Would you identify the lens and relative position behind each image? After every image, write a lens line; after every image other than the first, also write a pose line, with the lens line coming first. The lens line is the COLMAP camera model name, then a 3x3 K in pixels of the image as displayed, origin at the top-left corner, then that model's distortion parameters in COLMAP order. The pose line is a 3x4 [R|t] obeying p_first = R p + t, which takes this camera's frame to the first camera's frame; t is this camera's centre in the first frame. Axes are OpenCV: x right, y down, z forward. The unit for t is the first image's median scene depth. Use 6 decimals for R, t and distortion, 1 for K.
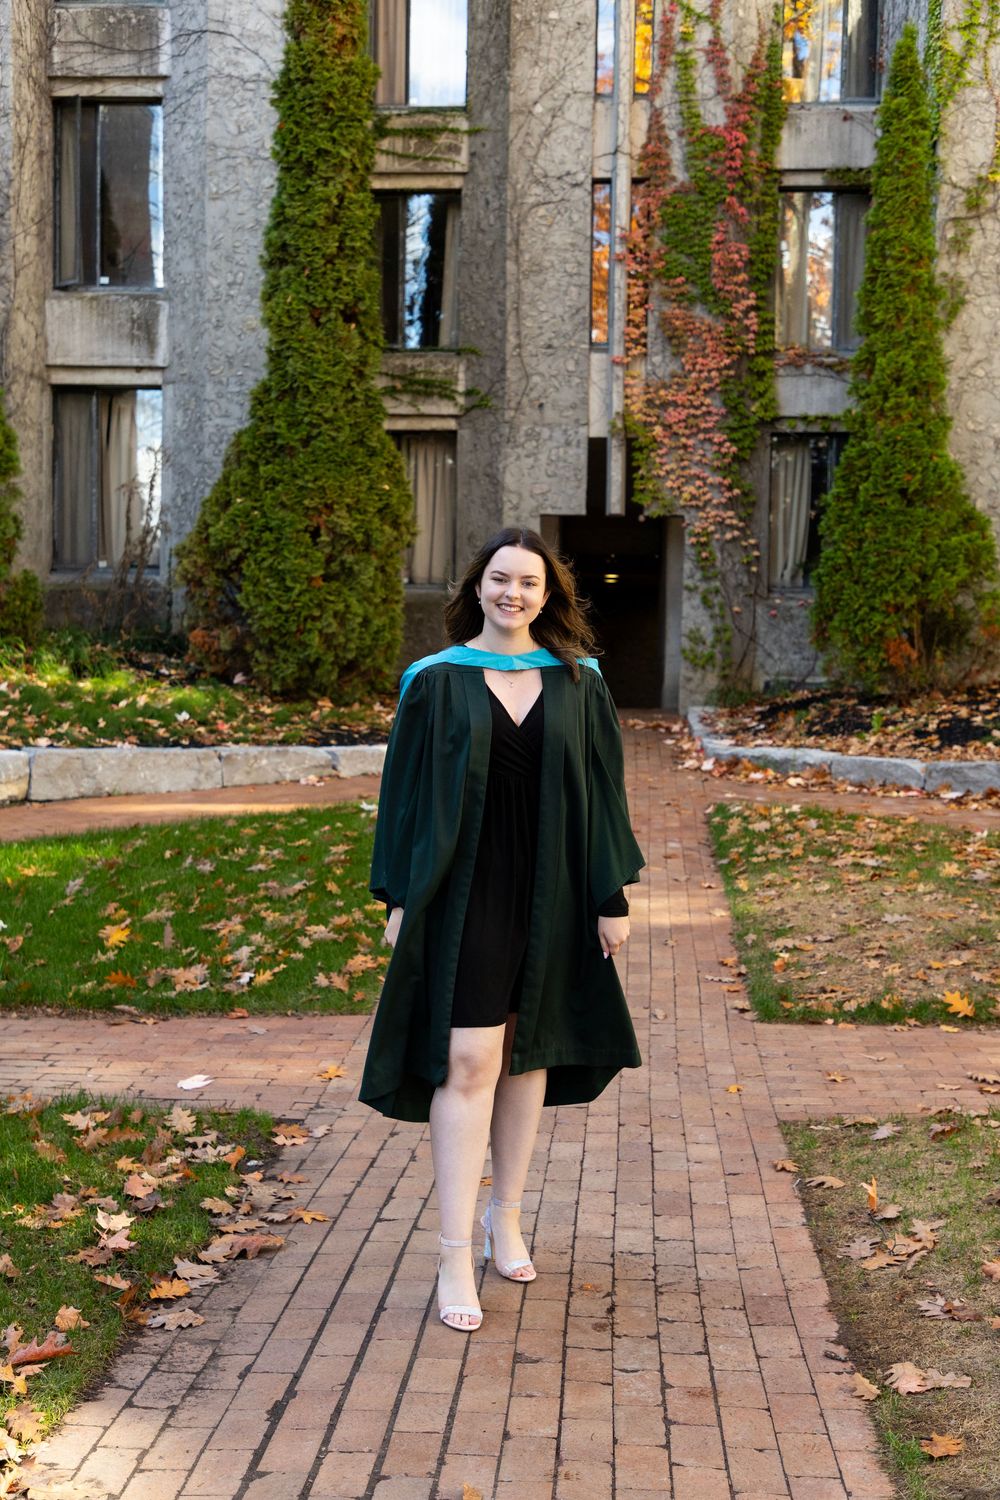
lens RADIAL K [[2197.6, 0, 444.1], [0, 2197.6, 753.3], [0, 0, 1]] dist [0.006881, 0.048849]
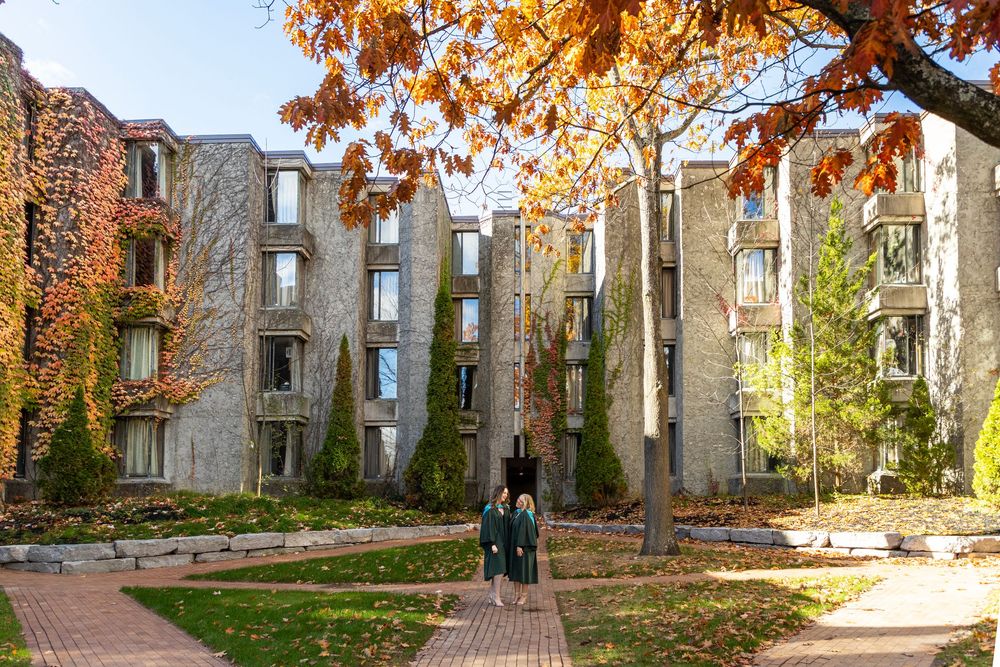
lens RADIAL K [[993.2, 0, 563.8], [0, 993.2, 336.2], [0, 0, 1]] dist [-0.004298, -0.001007]
pose [[0.993046, -0.005016, 0.117620, -0.048569], [0.027900, 0.980656, -0.193740, 0.013241], [-0.114373, 0.195674, 0.973977, -0.688848]]
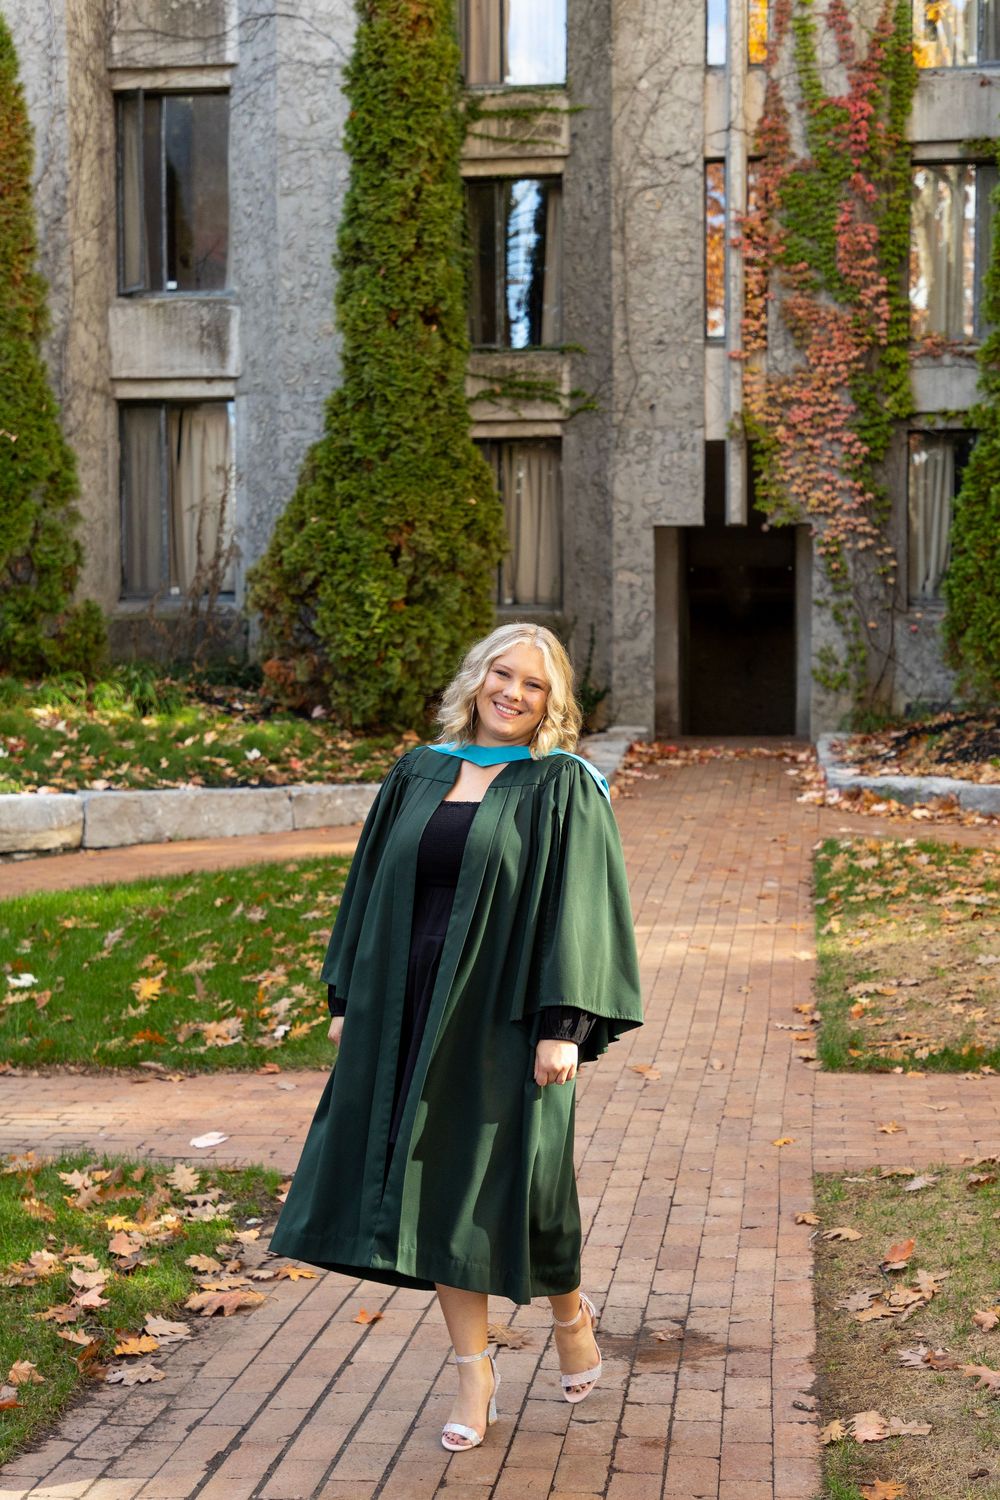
lens RADIAL K [[2475.4, 0, 500.0], [0, 2475.4, 750.0], [0, 0, 1]] dist [0.000167, 0.106143]
pose [[0.998496, -0.018189, -0.051728, 0.036462], [0.017350, 0.999712, -0.016605, 0.000503], [0.052015, 0.015683, 0.998523, -0.033608]]
